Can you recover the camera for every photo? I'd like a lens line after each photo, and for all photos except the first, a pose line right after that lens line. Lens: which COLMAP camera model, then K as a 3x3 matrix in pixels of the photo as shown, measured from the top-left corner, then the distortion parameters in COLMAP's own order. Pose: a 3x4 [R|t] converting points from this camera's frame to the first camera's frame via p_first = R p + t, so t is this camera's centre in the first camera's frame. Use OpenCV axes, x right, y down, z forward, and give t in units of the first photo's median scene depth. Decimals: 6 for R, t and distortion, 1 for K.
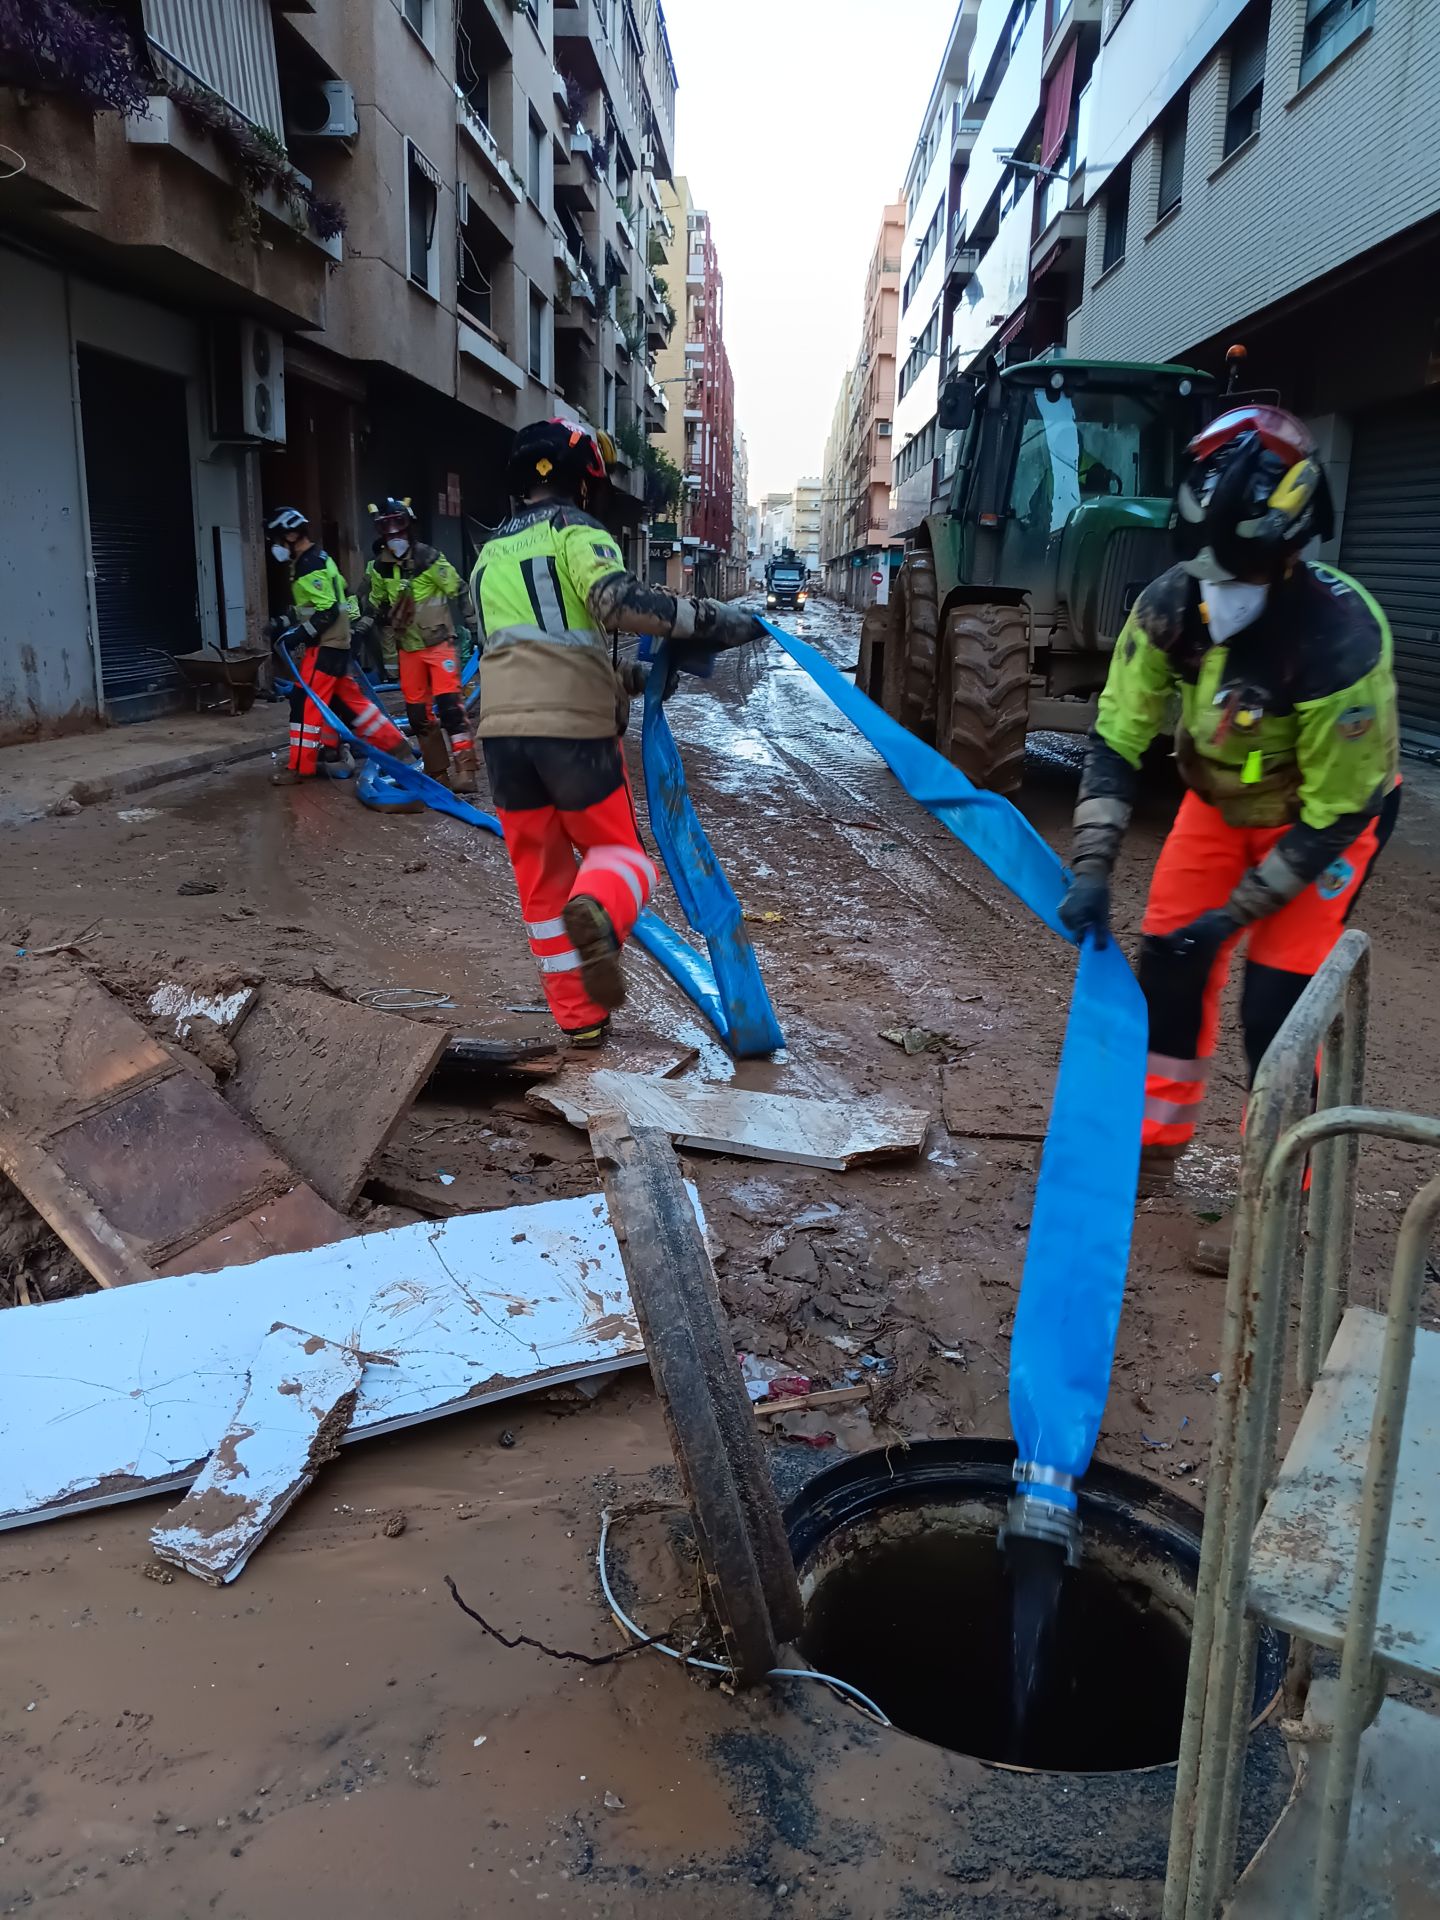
lens RADIAL K [[1537.1, 0, 717.2], [0, 1537.1, 989.8], [0, 0, 1]] dist [0.031084, -0.099222]
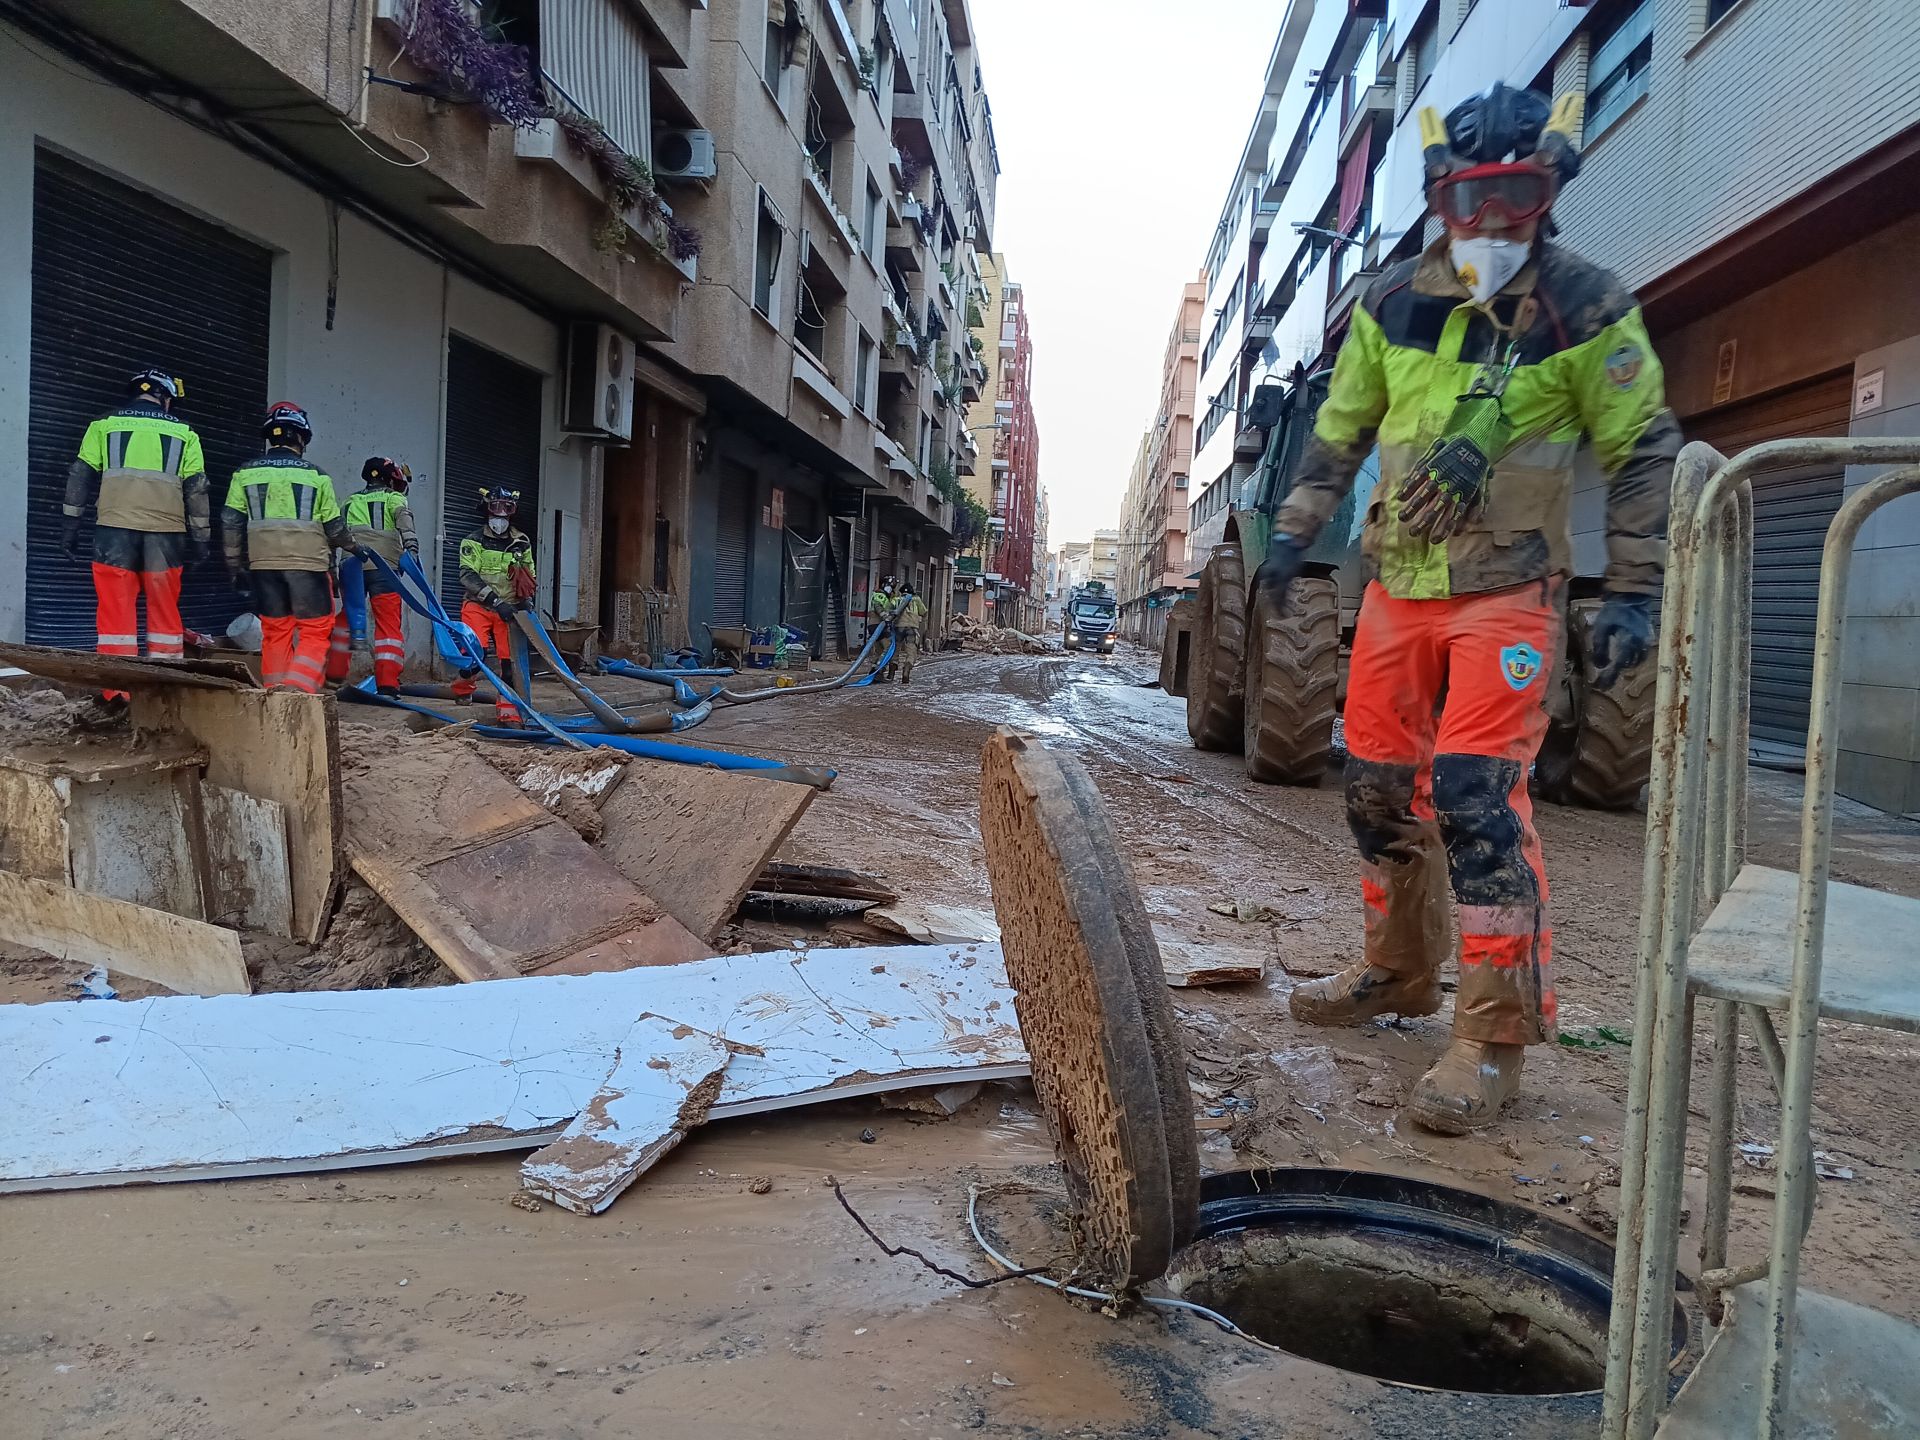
lens RADIAL K [[1537.1, 0, 966.1], [0, 1537.1, 719.4], [0, 0, 1]] dist [0.031084, -0.099222]
pose [[0.998876, 0.037602, -0.028853, -0.043343], [-0.042558, 0.979521, -0.196795, 0.174702], [0.020862, 0.197801, 0.980020, -0.018426]]
